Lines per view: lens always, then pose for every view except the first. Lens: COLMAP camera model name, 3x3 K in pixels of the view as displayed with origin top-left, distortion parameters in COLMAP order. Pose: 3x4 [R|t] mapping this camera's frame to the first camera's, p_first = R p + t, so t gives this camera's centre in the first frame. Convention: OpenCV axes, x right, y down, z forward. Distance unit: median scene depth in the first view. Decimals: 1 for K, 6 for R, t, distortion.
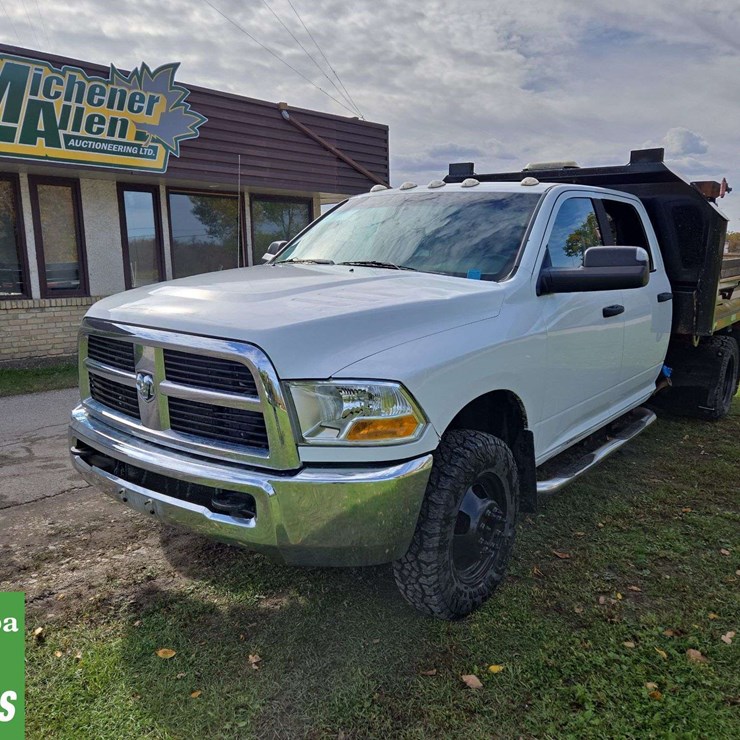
lens RADIAL K [[651.4, 0, 369.5], [0, 651.4, 369.1], [0, 0, 1]] dist [0.078537, -0.065407]
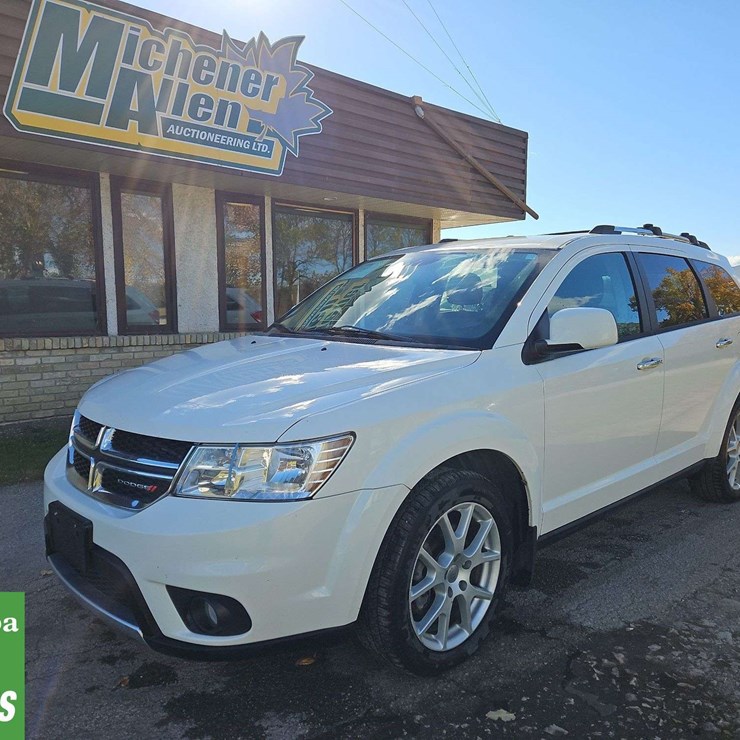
lens RADIAL K [[651.4, 0, 364.1], [0, 651.4, 377.0], [0, 0, 1]] dist [0.078537, -0.065407]
pose [[0.998244, 0.020408, -0.055613, -0.167690], [-0.023530, 0.998149, -0.056080, -0.022105], [0.054366, 0.057290, 0.996876, 0.257115]]
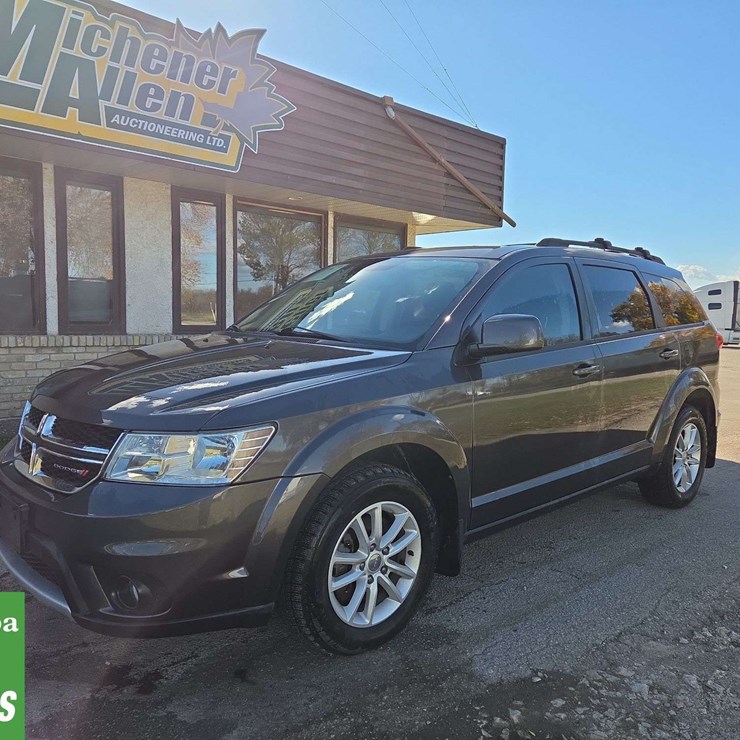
lens RADIAL K [[651.4, 0, 373.2], [0, 651.4, 370.5], [0, 0, 1]] dist [0.078537, -0.065407]
pose [[0.998378, 0.040832, -0.039670, -0.121983], [-0.043775, 0.996117, -0.076391, -0.027168], [0.036397, 0.078004, 0.996288, 0.293666]]
